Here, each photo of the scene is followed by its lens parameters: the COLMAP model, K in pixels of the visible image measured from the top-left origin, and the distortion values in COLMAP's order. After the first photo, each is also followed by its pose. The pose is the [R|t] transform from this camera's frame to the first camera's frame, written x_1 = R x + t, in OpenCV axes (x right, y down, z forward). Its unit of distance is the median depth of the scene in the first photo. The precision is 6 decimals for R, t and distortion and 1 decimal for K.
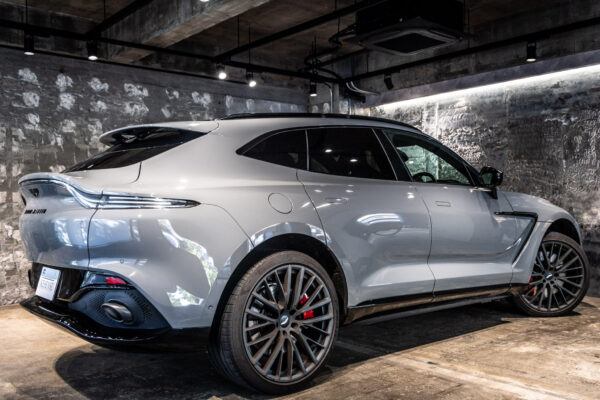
lens RADIAL K [[565.1, 0, 296.3], [0, 565.1, 204.9], [0, 0, 1]] dist [0.012395, 0.000000]
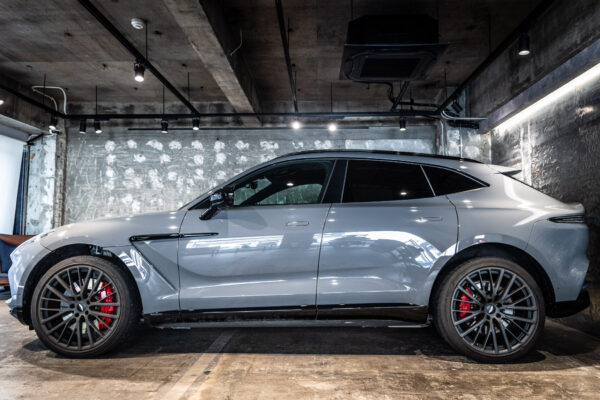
lens RADIAL K [[449.3, 0, 300.2], [0, 449.3, 205.0], [0, 0, 1]] dist [-0.000695, 0.005851]
pose [[0.754799, -0.033443, -0.655103, 0.525463], [-0.009445, 0.998042, -0.061833, 0.009567], [0.655888, 0.052858, 0.753005, 0.257631]]
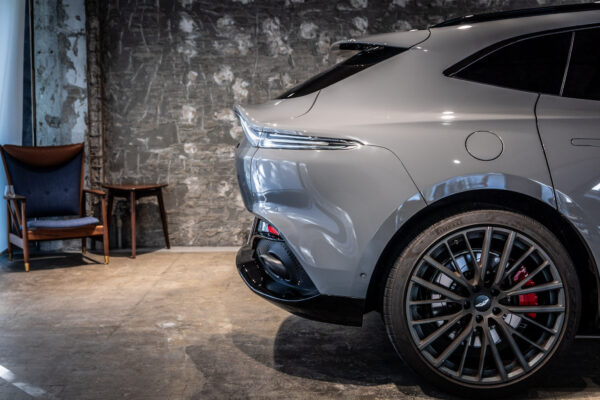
lens RADIAL K [[837.6, 0, 302.0], [0, 837.6, 201.8], [0, 0, 1]] dist [-0.021284, 0.000000]
pose [[0.778535, 0.065156, -0.624210, 0.221936], [-0.005199, 0.995232, 0.097401, -0.014727], [0.627580, -0.072585, 0.775161, 0.009727]]
